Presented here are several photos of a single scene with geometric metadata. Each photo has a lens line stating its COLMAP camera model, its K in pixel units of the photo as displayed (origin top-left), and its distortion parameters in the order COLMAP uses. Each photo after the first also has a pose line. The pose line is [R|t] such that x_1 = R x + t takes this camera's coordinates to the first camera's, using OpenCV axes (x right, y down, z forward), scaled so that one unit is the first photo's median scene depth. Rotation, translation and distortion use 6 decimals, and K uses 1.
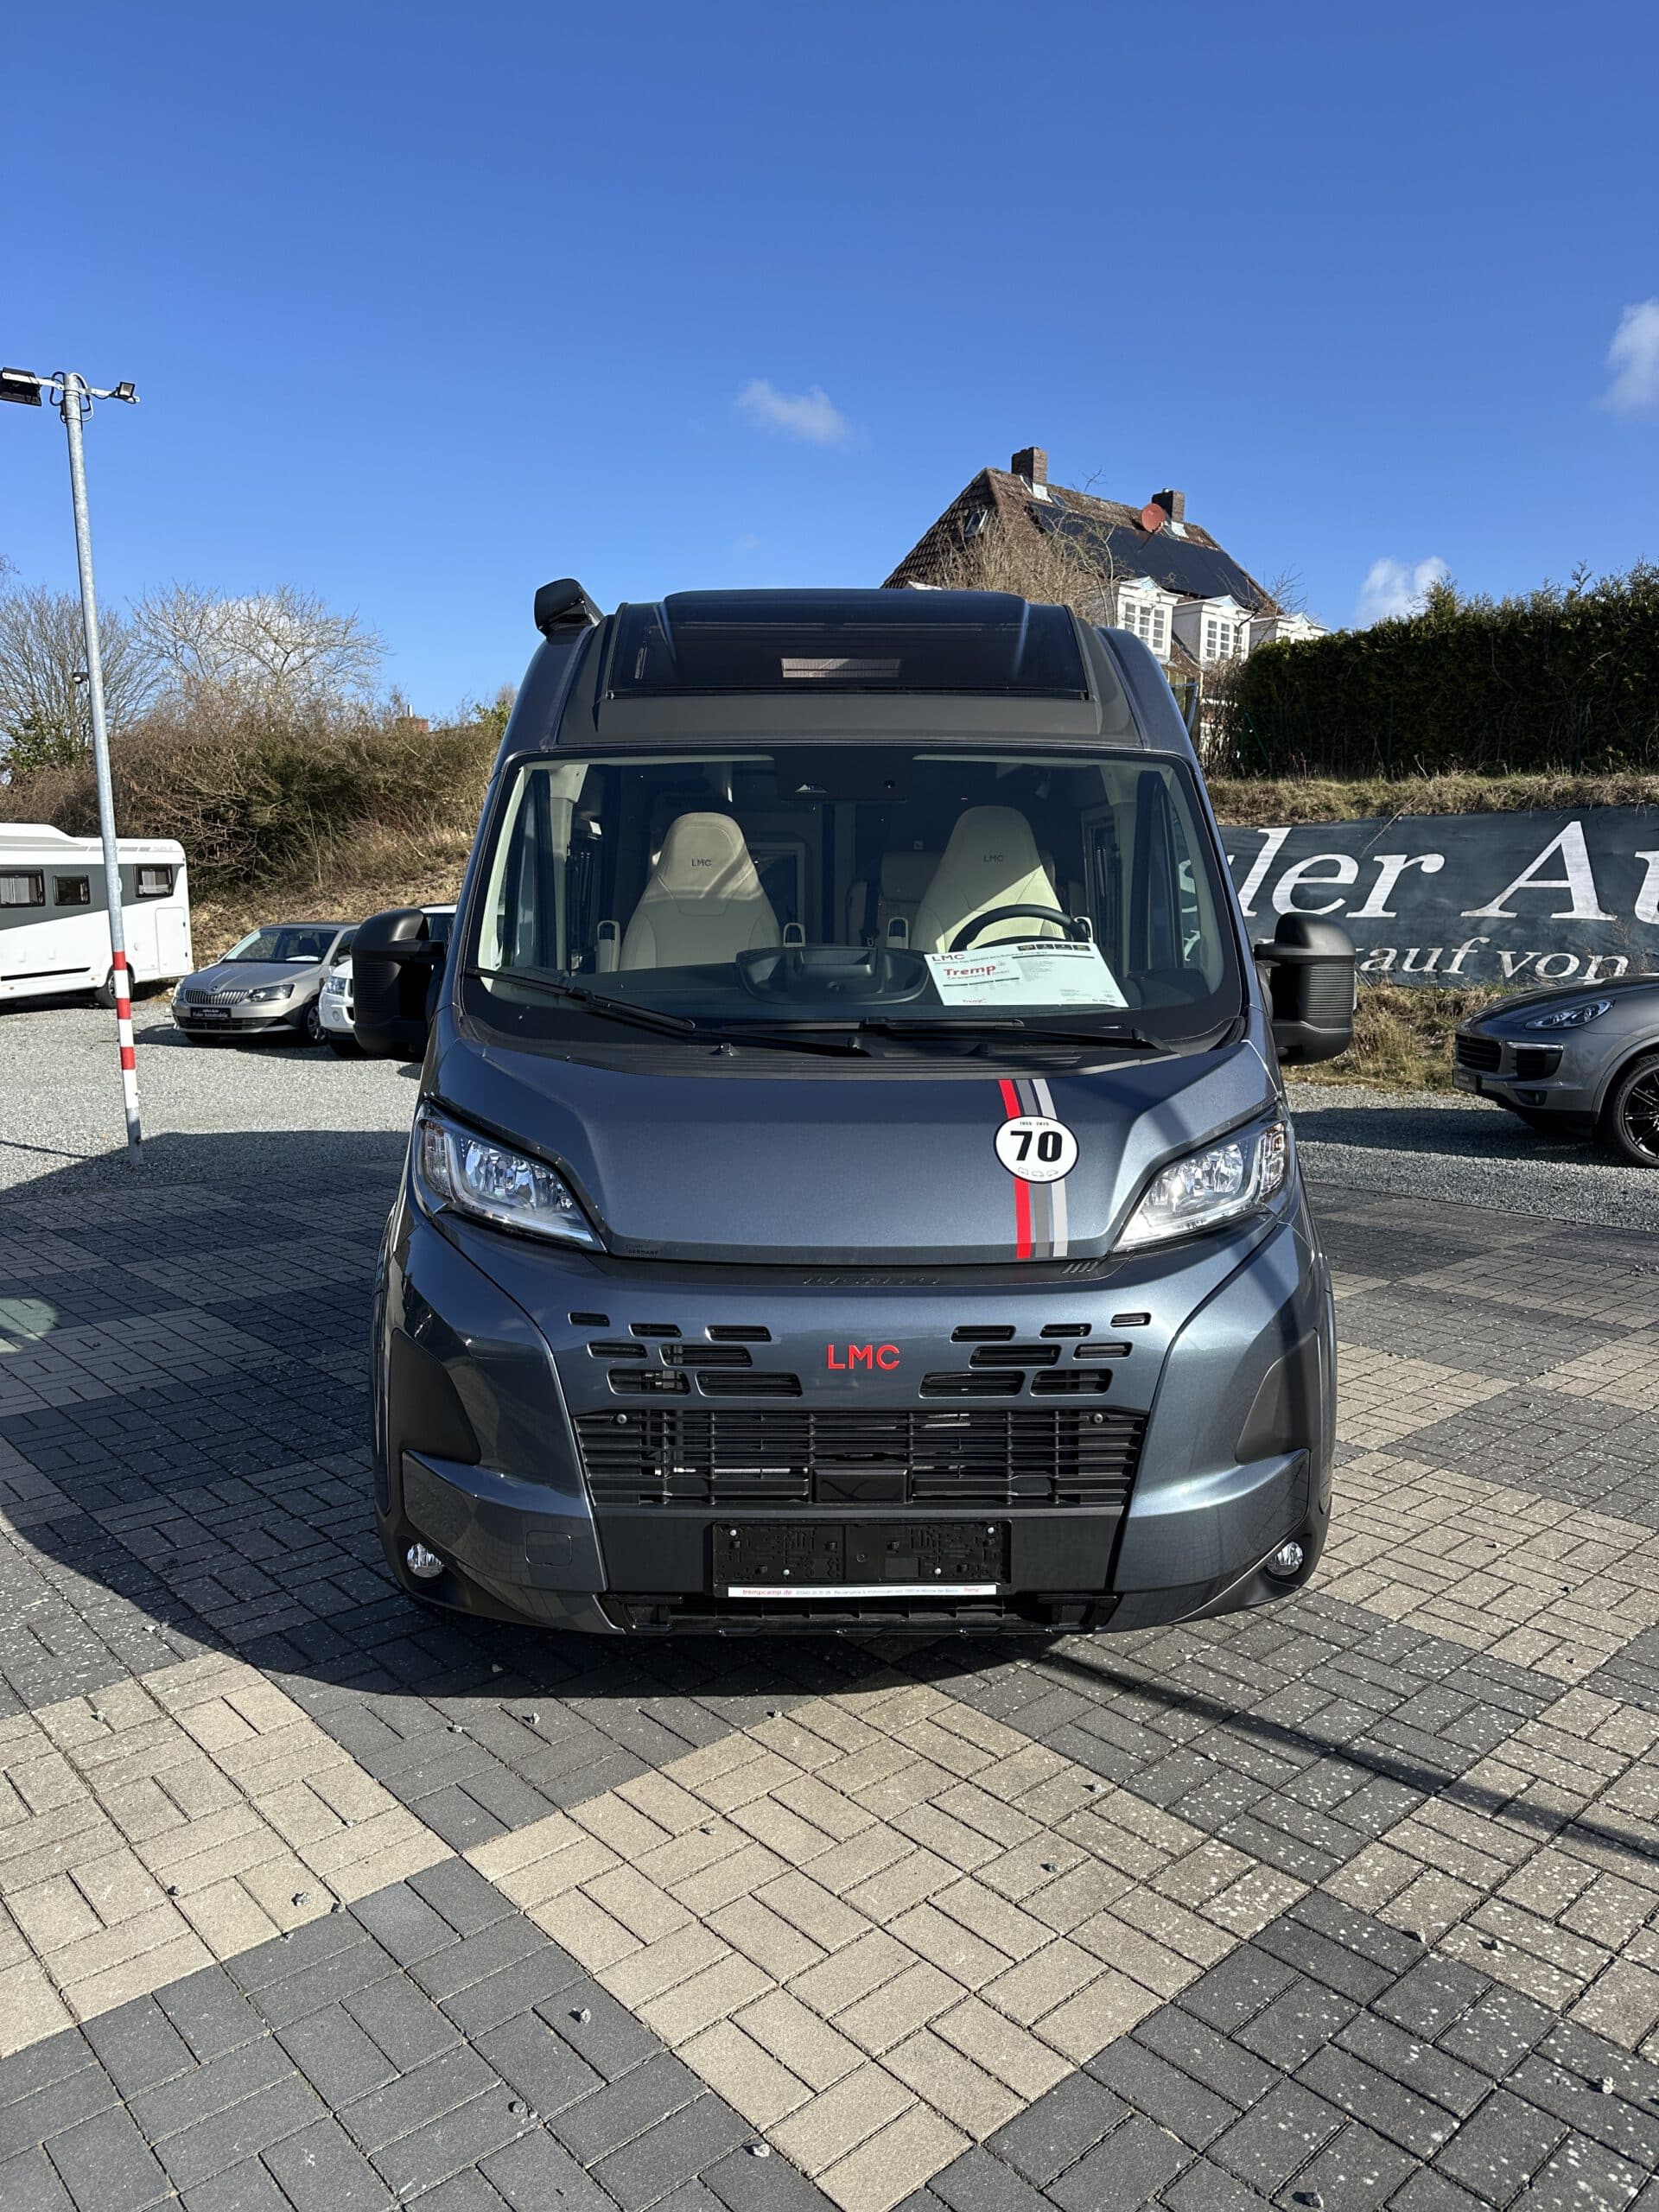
lens RADIAL K [[1586.3, 0, 812.9], [0, 1586.3, 1109.3], [0, 0, 1]] dist [0.031628, -0.022110]
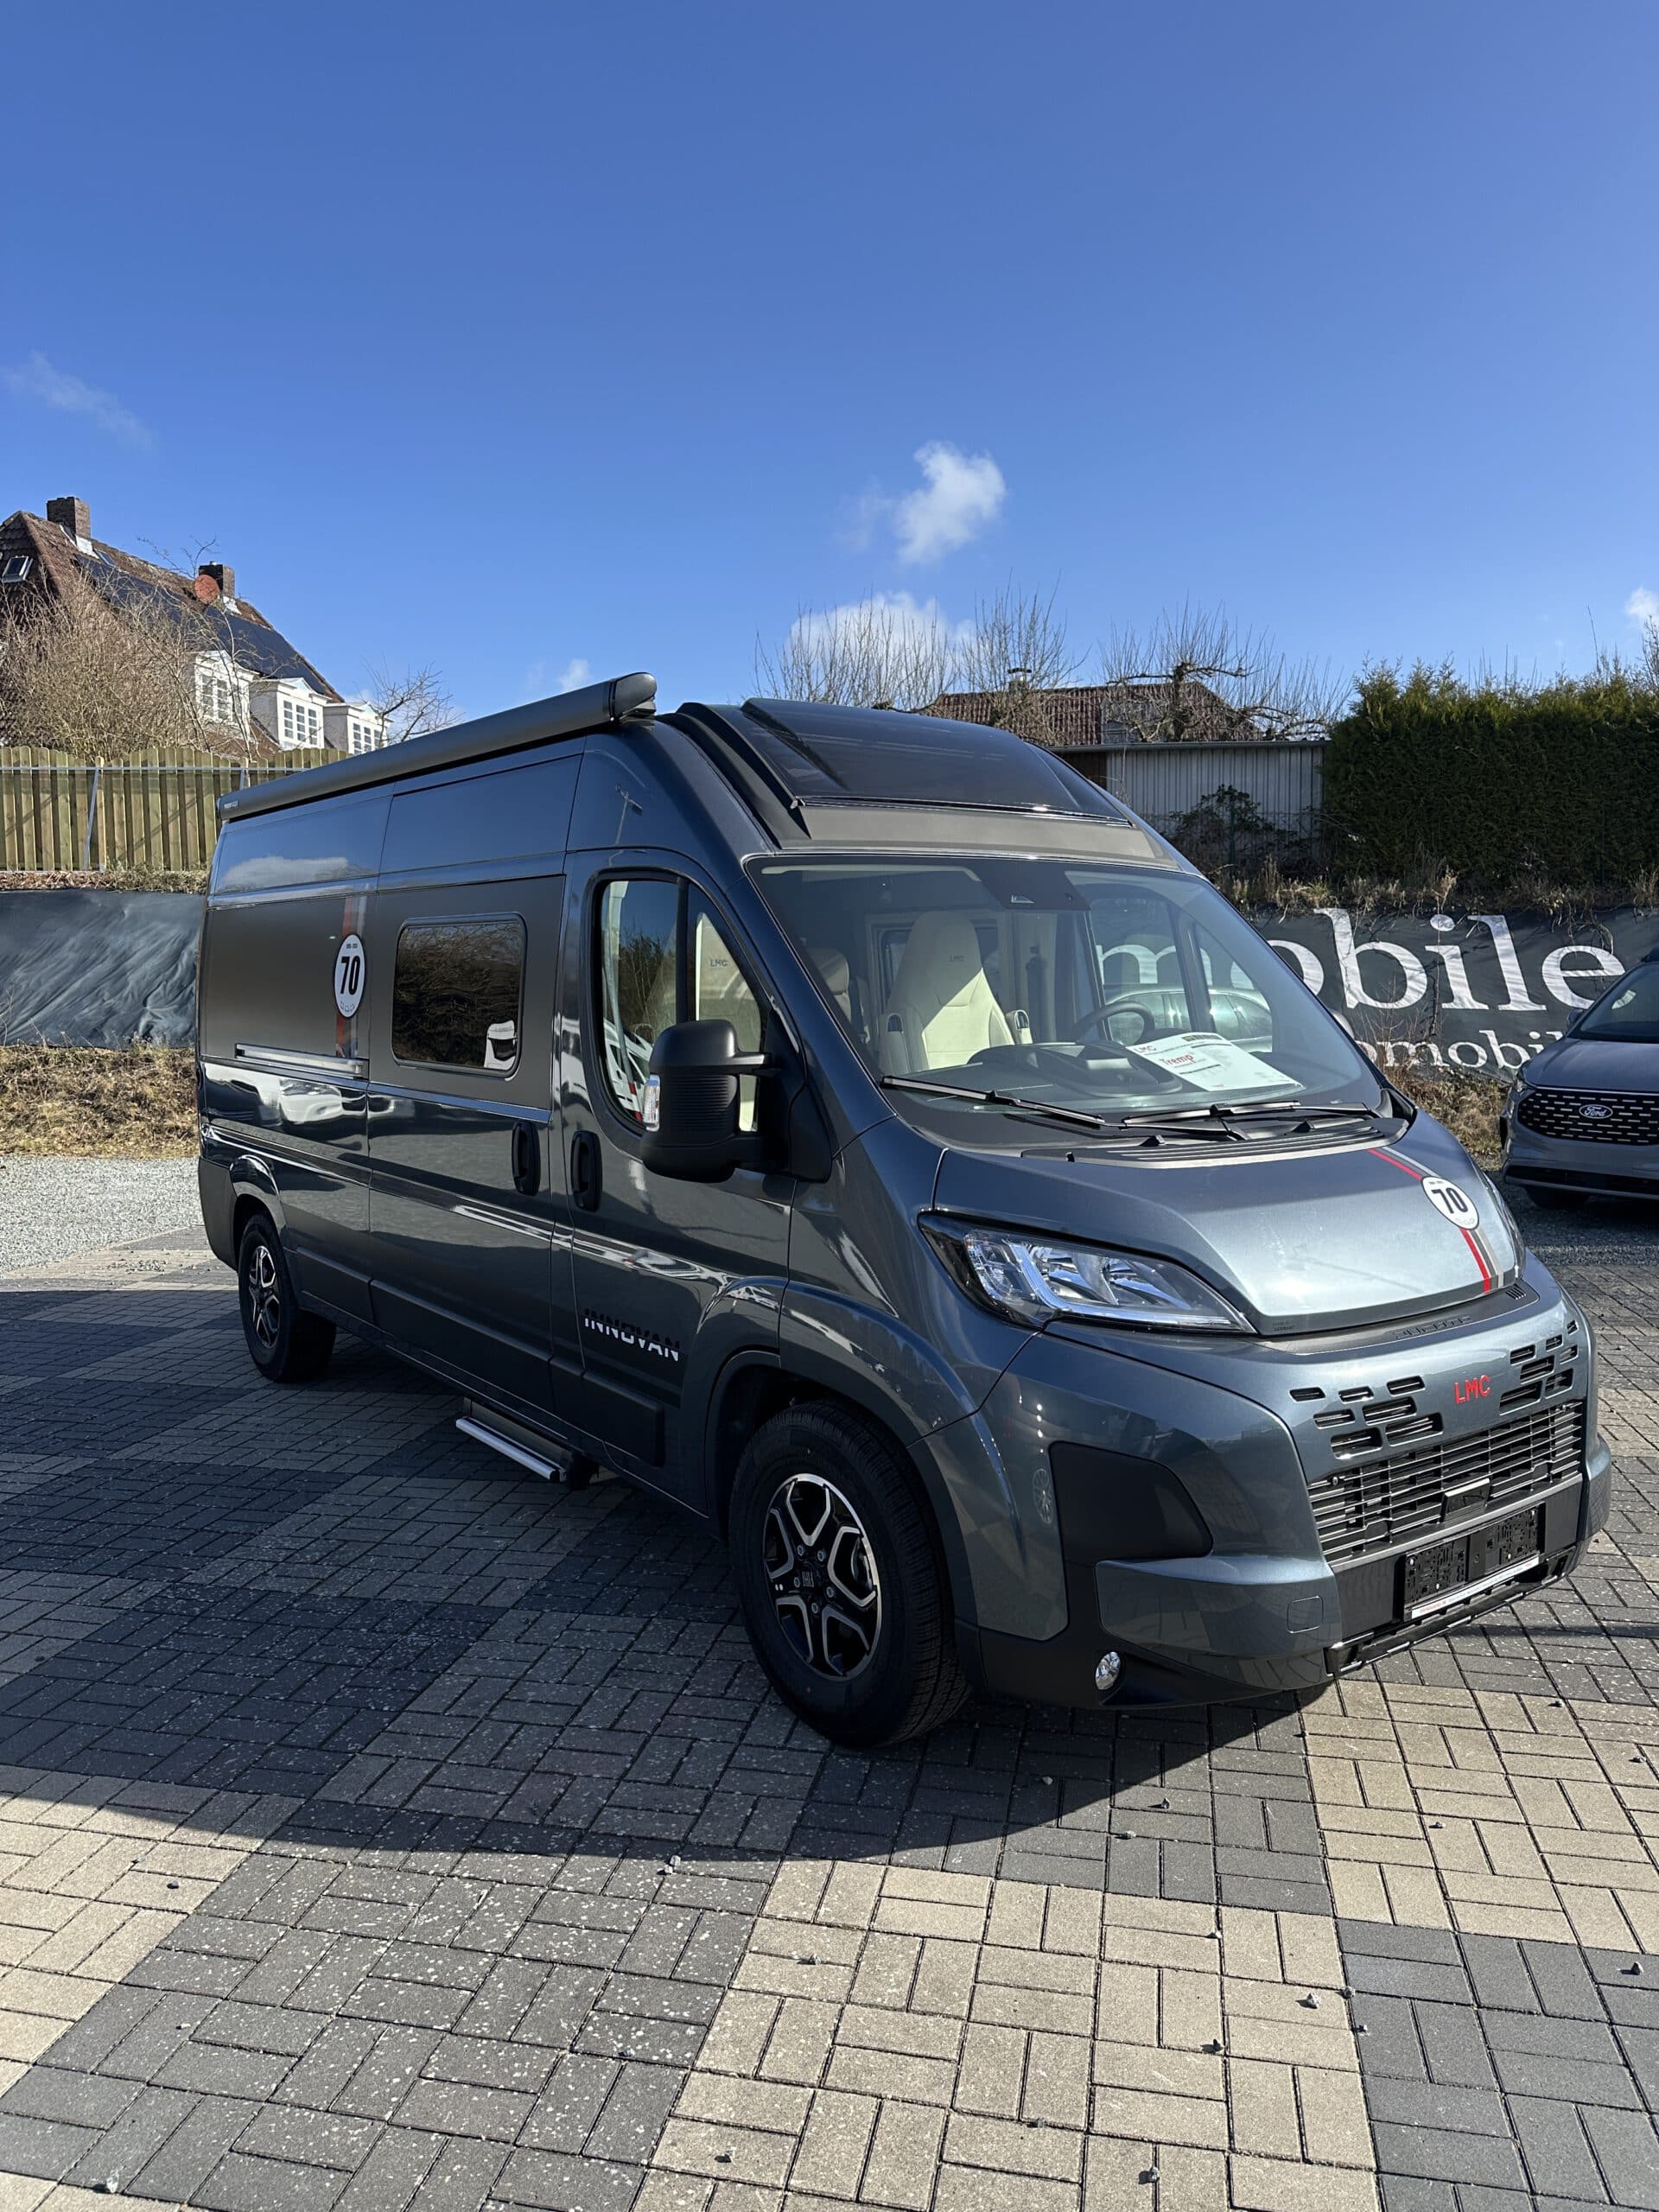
lens RADIAL K [[1586.3, 0, 812.9], [0, 1586.3, 1109.3], [0, 0, 1]] dist [0.031628, -0.022110]
pose [[0.811368, -0.060404, 0.581407, -0.550568], [0.088356, 0.995891, -0.019837, -0.037956], [-0.577820, 0.067466, 0.813371, 0.155040]]
